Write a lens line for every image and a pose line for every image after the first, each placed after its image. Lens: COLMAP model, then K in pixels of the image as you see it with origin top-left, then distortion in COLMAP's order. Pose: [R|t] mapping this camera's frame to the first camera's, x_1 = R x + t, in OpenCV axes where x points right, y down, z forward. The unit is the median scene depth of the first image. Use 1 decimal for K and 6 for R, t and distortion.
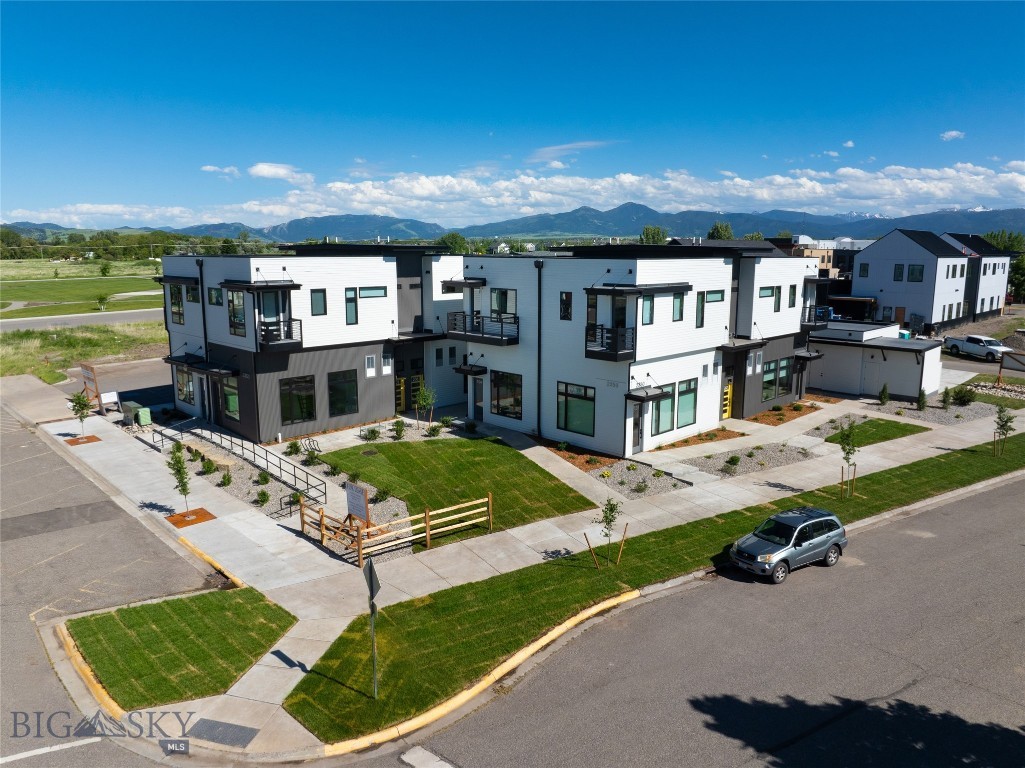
lens RADIAL K [[724.1, 0, 512.5], [0, 724.1, 384.0], [0, 0, 1]] dist [-0.050378, -0.000310]
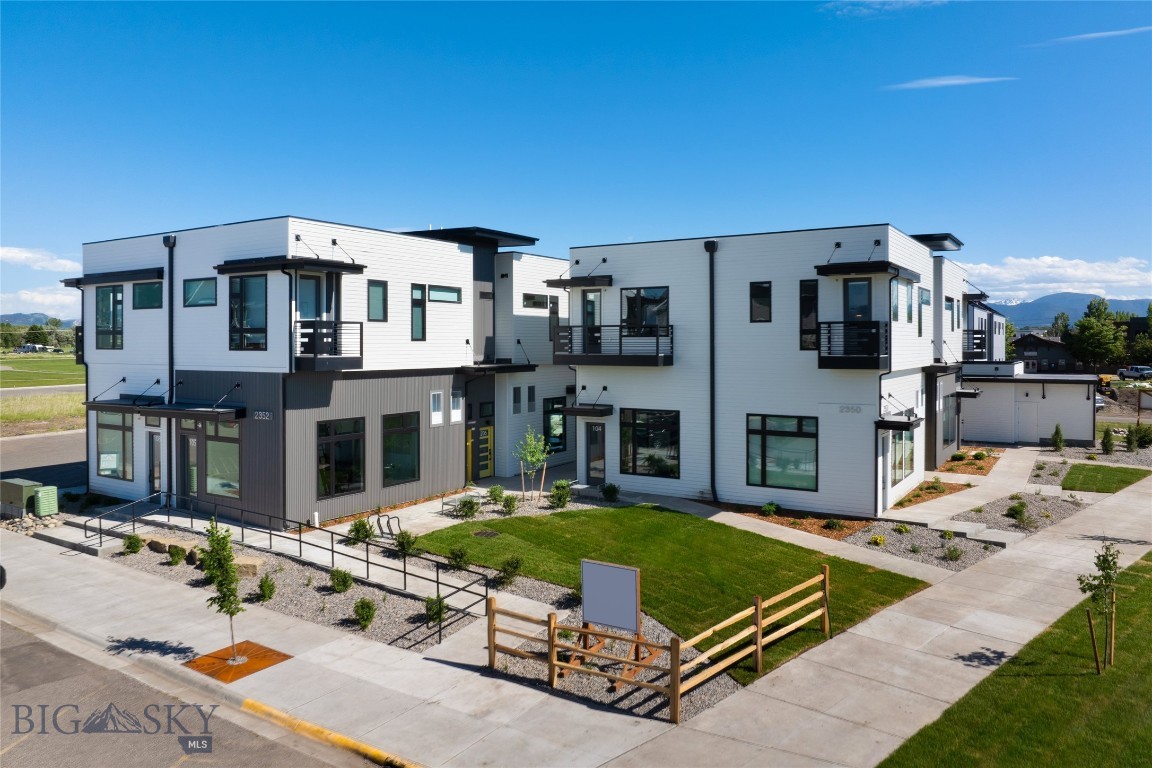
lens RADIAL K [[827.8, 0, 568.8], [0, 827.8, 356.2], [0, 0, 1]] dist [-0.043829, 0.001214]
pose [[0.976831, -0.007447, 0.213885, -0.258990], [0.042706, 0.986078, -0.160709, 0.058407], [-0.209710, 0.166119, 0.963549, 0.270364]]
